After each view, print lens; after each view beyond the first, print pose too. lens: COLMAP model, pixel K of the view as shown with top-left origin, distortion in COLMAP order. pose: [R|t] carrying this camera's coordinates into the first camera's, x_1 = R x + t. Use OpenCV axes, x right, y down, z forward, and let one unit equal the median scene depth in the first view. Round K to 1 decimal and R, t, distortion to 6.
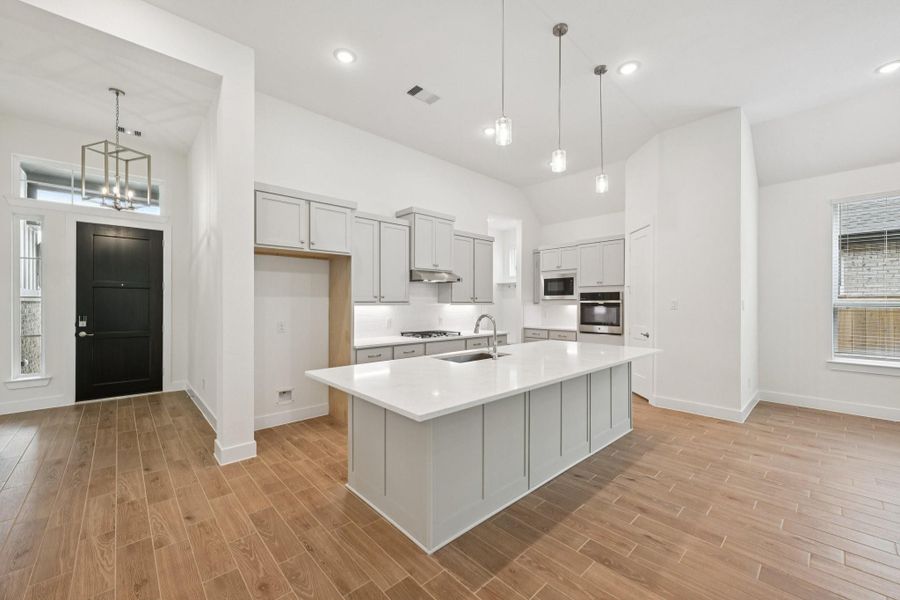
lens RADIAL K [[356.5, 0, 451.0], [0, 356.5, 301.7], [0, 0, 1]] dist [-0.001413, -0.000109]
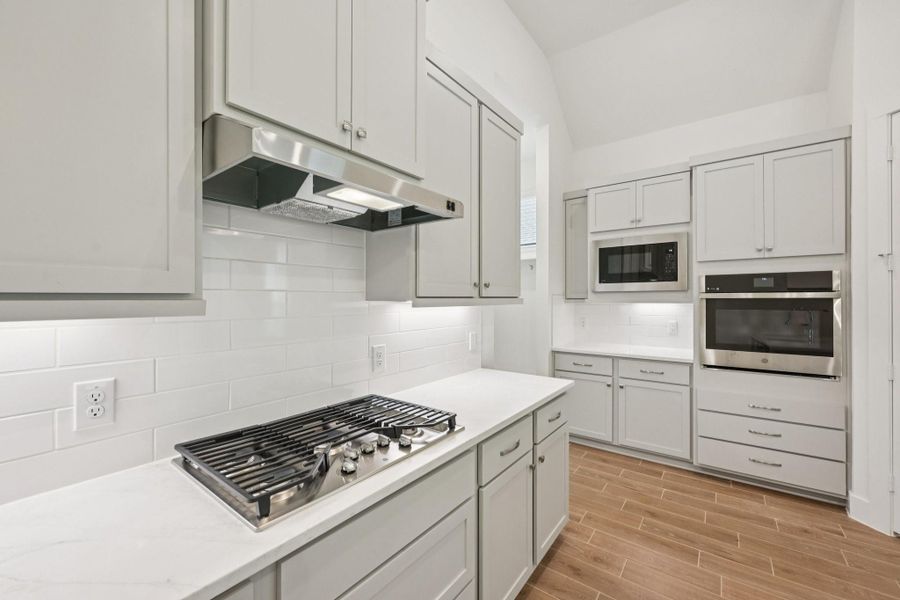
lens RADIAL K [[363.3, 0, 449.3], [0, 363.3, 298.1], [0, 0, 1]] dist [0.000279, 0.000053]
pose [[0.985841, -0.002415, 0.167665, -0.022306], [0.002270, 0.999997, 0.001056, 0.001674], [-0.167667, -0.000660, 0.985843, 0.772131]]
